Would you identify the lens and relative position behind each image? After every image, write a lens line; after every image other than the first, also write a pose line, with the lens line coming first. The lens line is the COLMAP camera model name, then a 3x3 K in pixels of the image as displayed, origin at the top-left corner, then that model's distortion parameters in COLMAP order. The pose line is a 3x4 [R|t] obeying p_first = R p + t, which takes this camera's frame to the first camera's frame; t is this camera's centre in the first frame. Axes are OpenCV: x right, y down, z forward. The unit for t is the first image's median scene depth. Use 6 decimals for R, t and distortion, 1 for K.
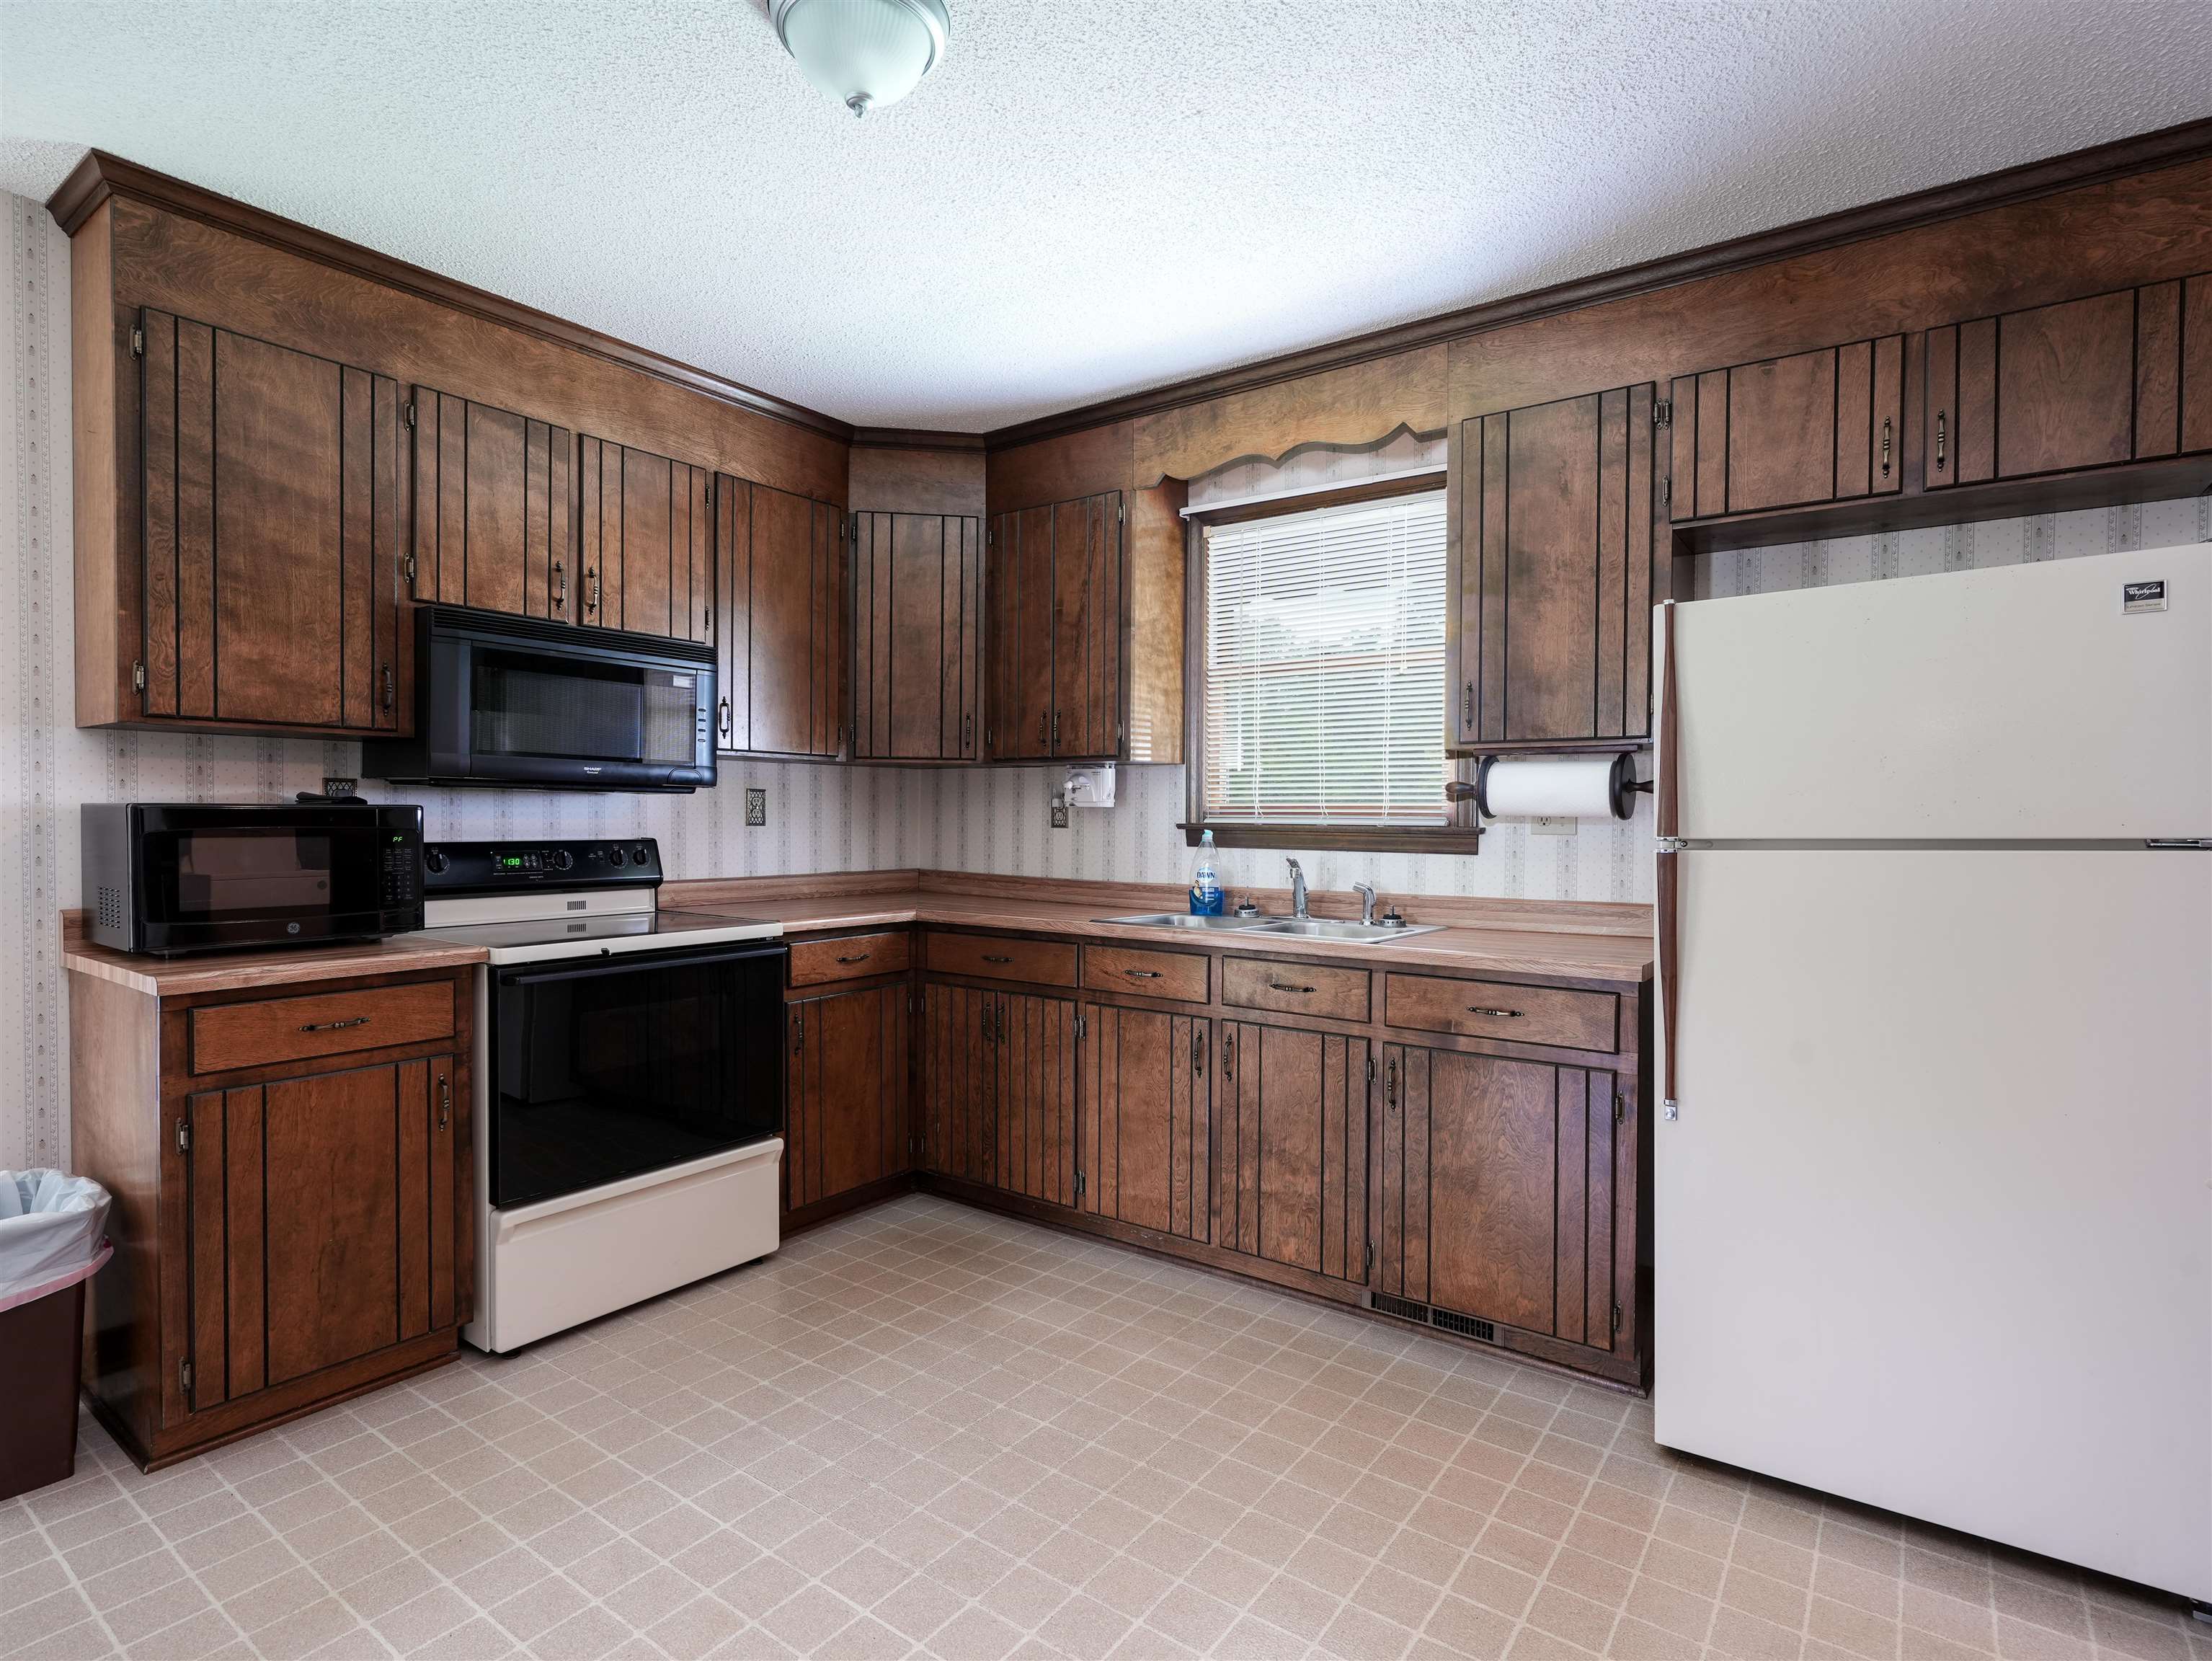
lens RADIAL K [[1115.8, 0, 1100.3], [0, 1115.8, 833.8], [0, 0, 1]] dist [-0.018215, 0.009964]
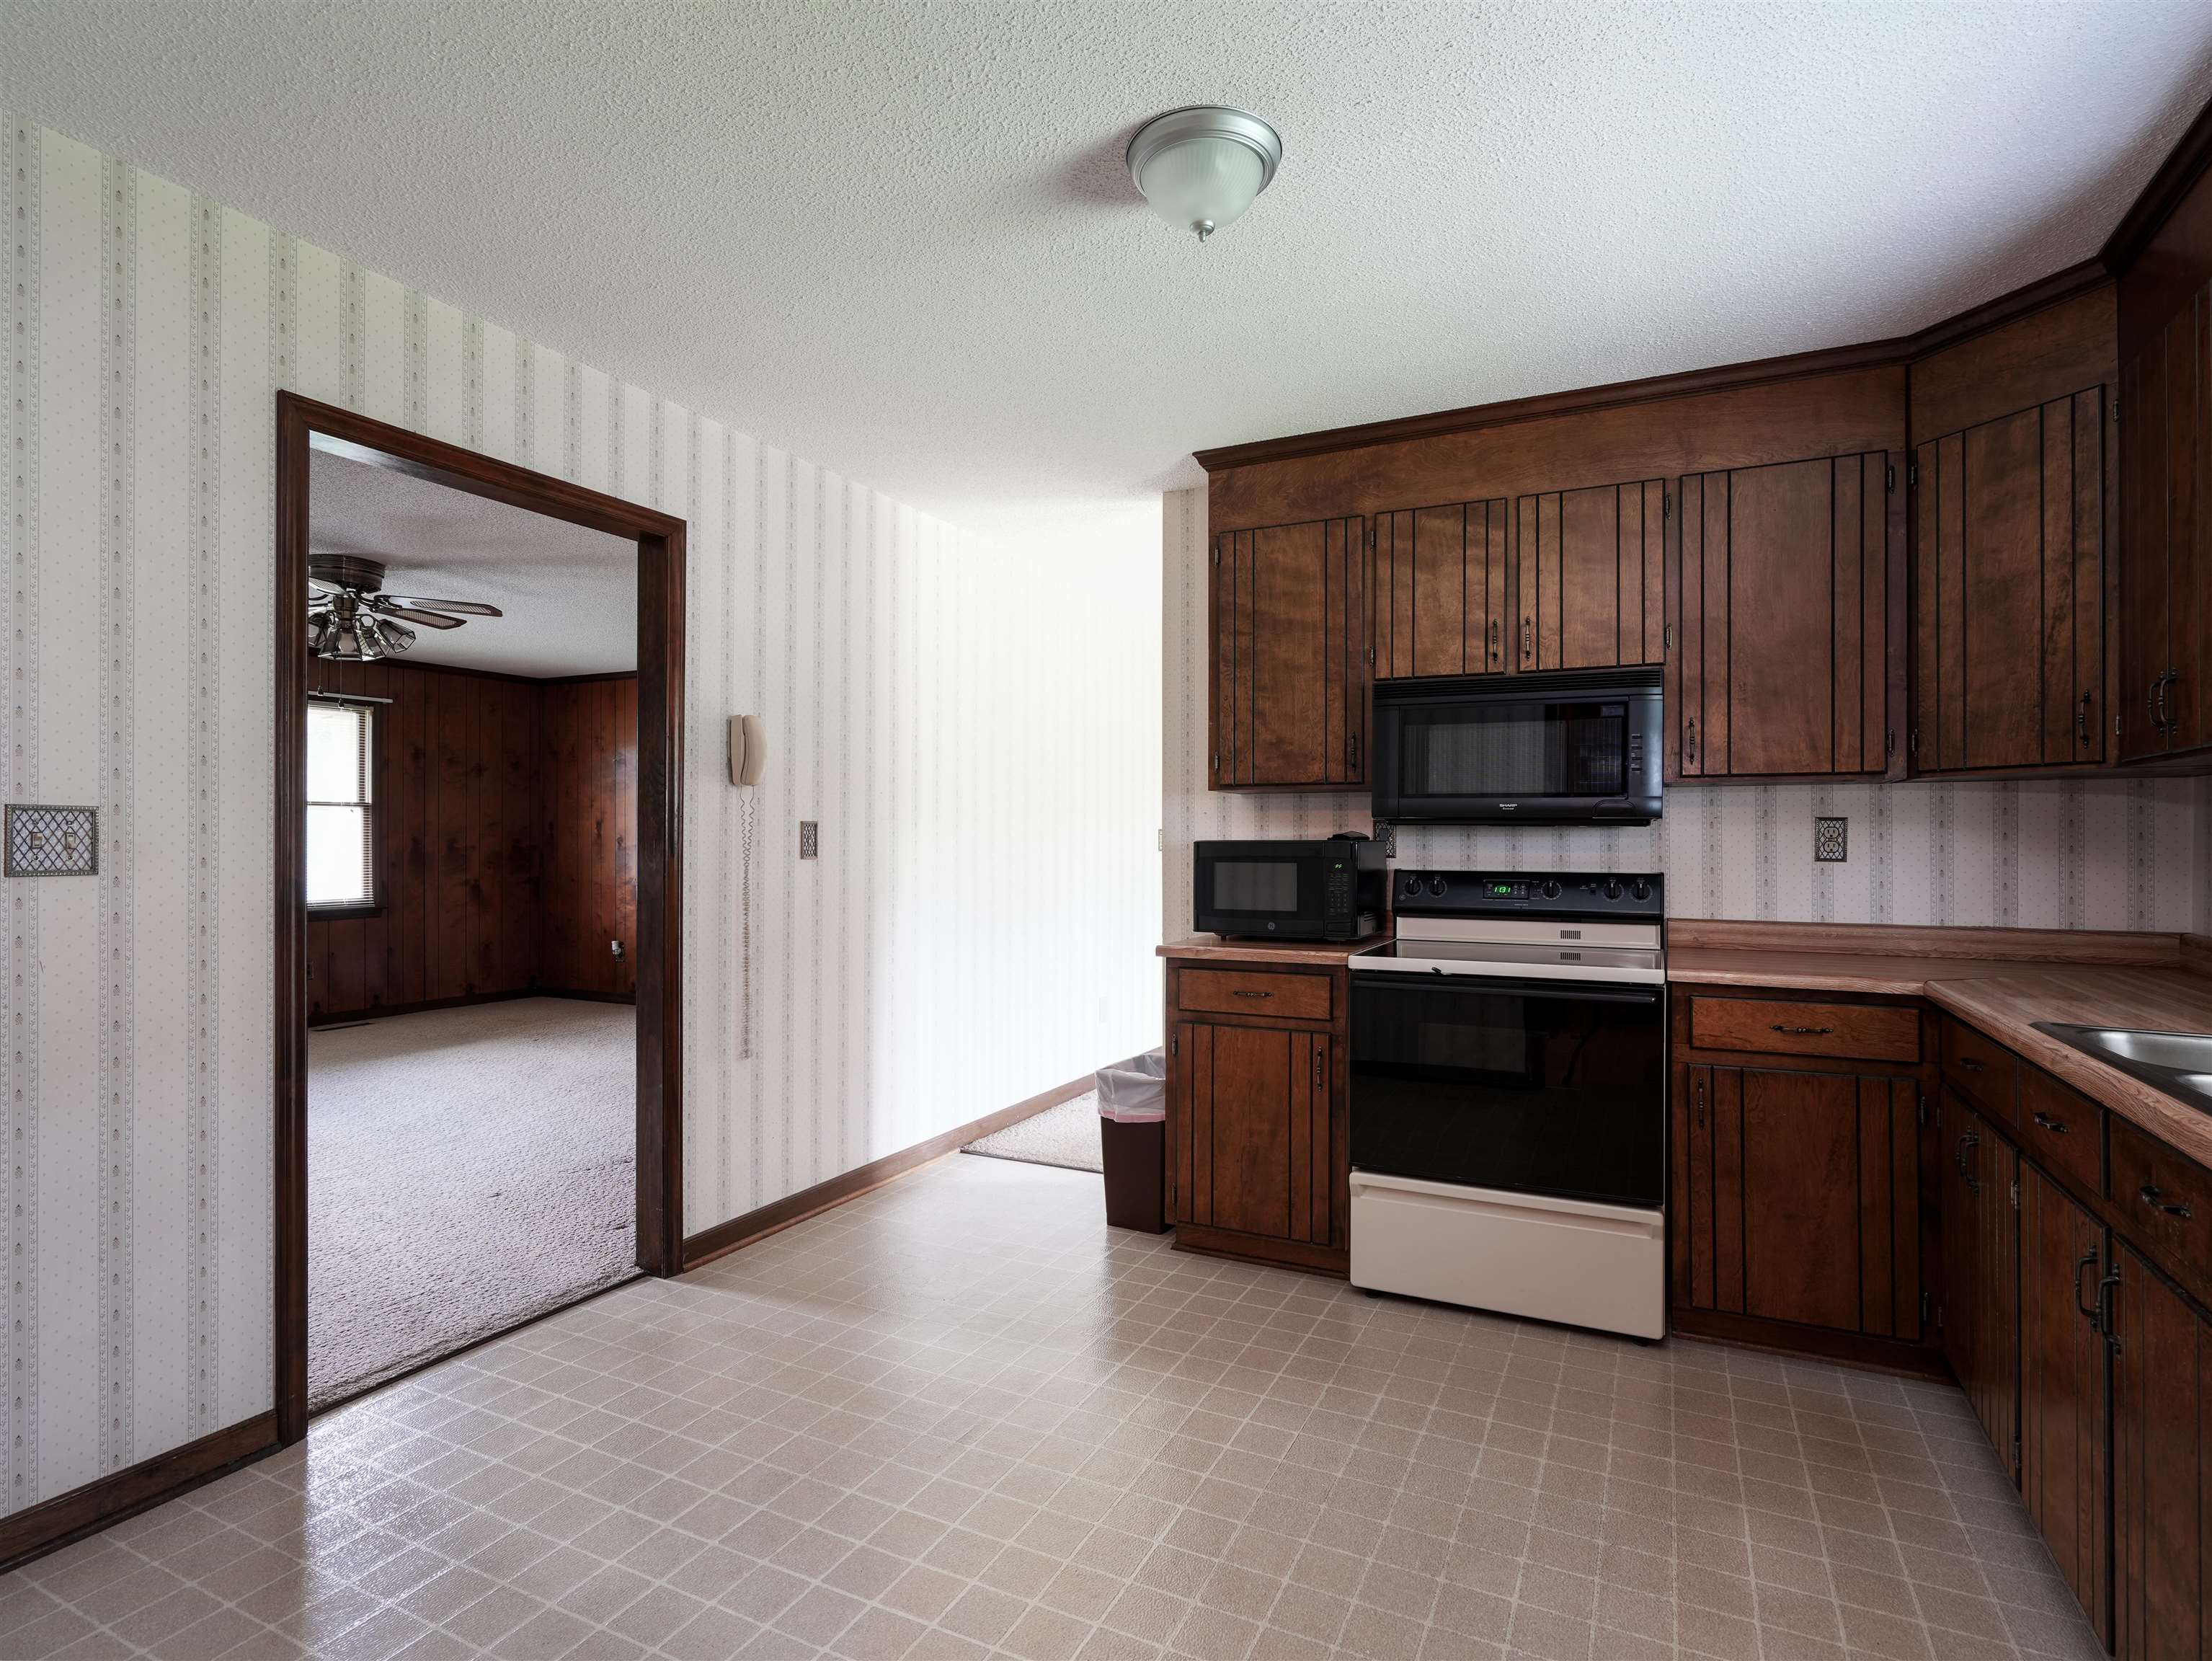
lens RADIAL K [[1115.8, 0, 1100.3], [0, 1115.8, 833.8], [0, 0, 1]] dist [-0.018215, 0.009964]
pose [[0.175149, -0.011699, -0.984472, 0.560108], [-0.017093, 0.999743, -0.014921, -0.008380], [0.984394, 0.019441, 0.174904, 0.441557]]
